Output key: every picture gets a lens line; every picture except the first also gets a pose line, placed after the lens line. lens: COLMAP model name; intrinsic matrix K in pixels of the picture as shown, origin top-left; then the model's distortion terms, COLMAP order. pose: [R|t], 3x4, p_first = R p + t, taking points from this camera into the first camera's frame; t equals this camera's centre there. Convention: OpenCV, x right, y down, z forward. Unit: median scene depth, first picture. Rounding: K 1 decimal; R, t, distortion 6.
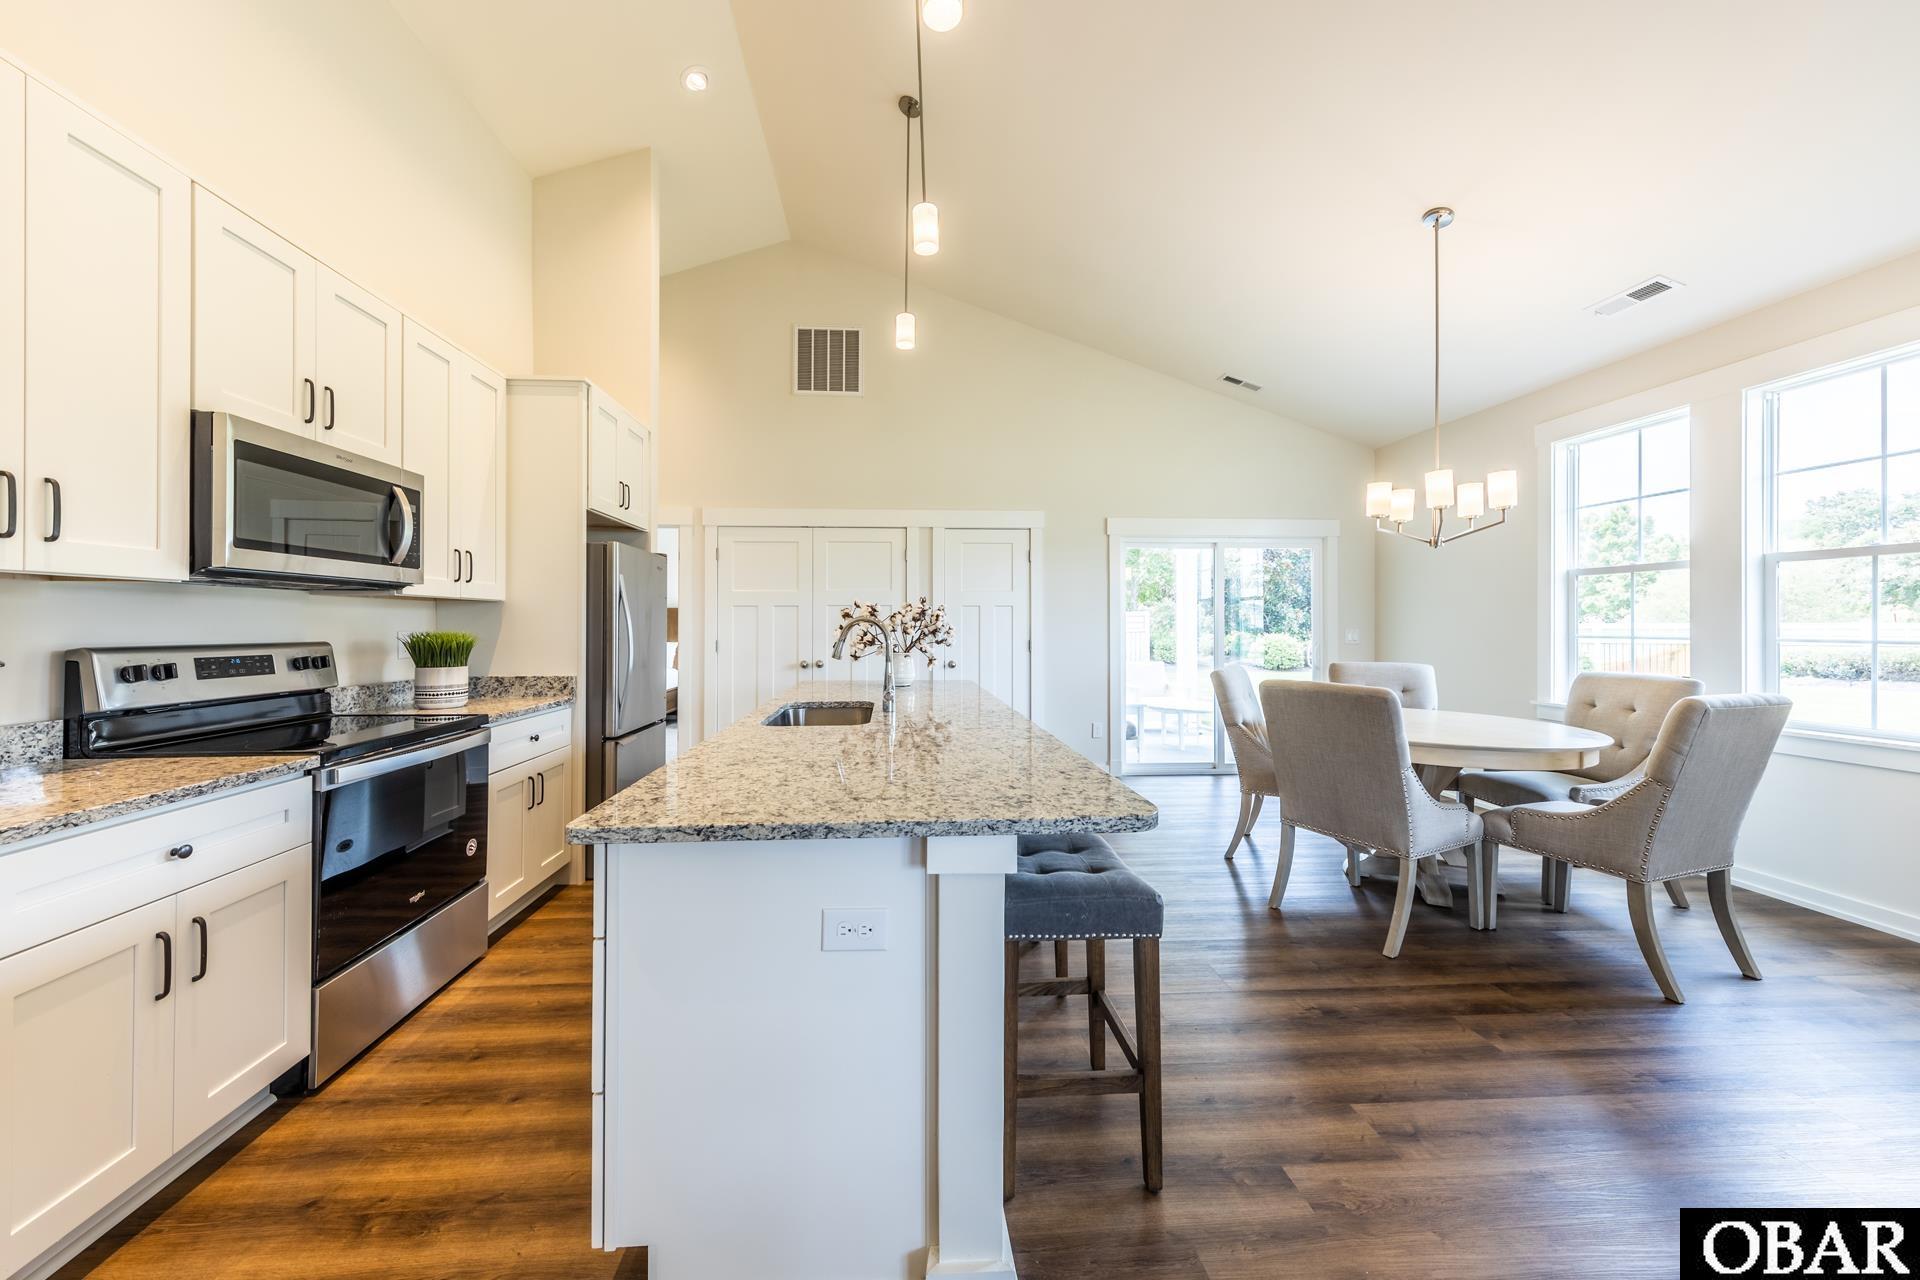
lens RADIAL K [[677.9, 0, 954.3], [0, 677.9, 625.9], [0, 0, 1]] dist [0.001071, 0.000080]
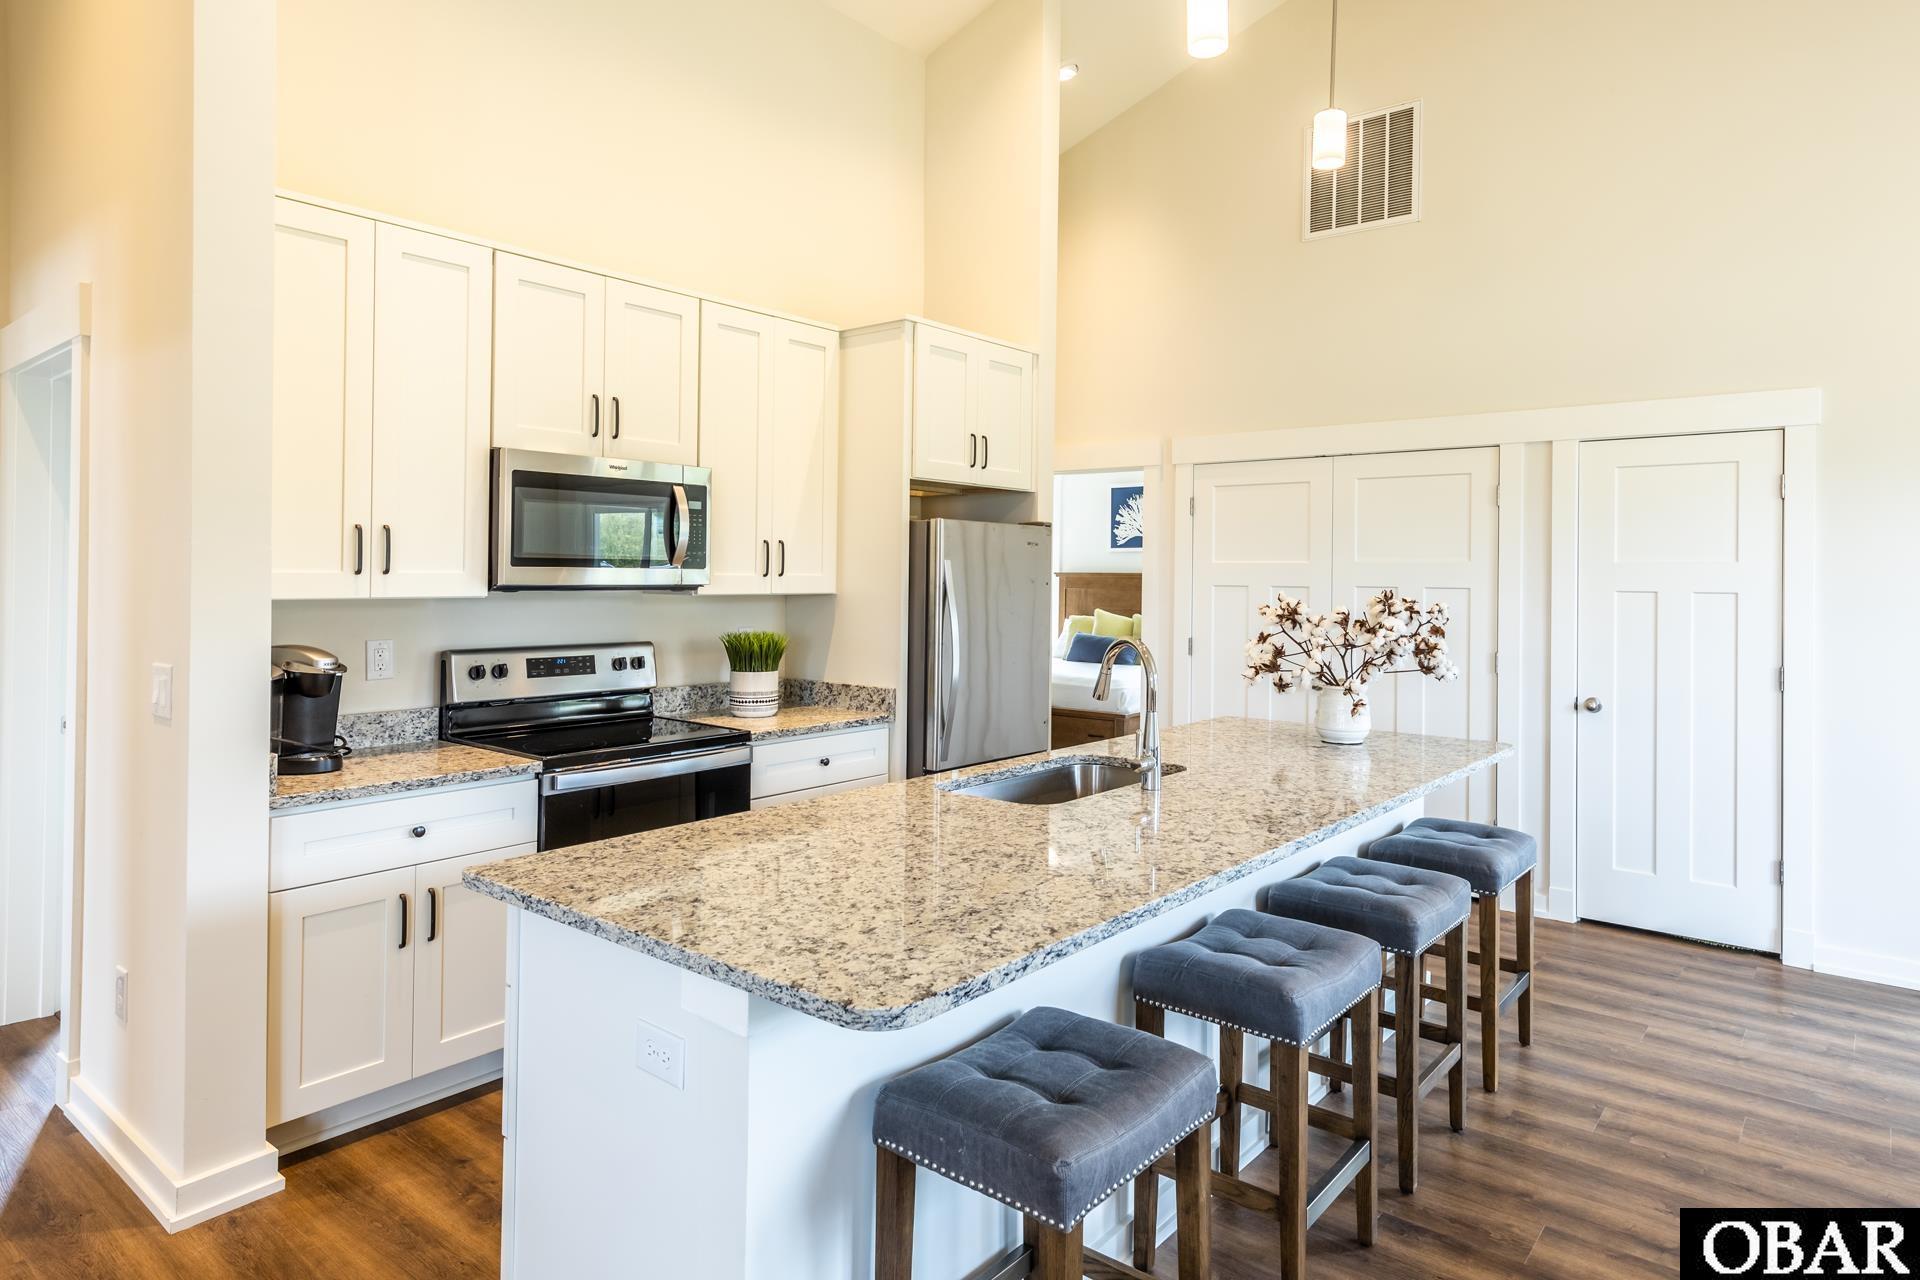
lens RADIAL K [[1126.7, 0, 960.6], [0, 1126.7, 578.0], [0, 0, 1]] dist [0.001951, -0.000118]
pose [[0.726939, 0.008940, -0.686643, 0.618332], [-0.012550, 0.999921, -0.000268, -0.086378], [0.686587, 0.008812, 0.726994, 0.127536]]
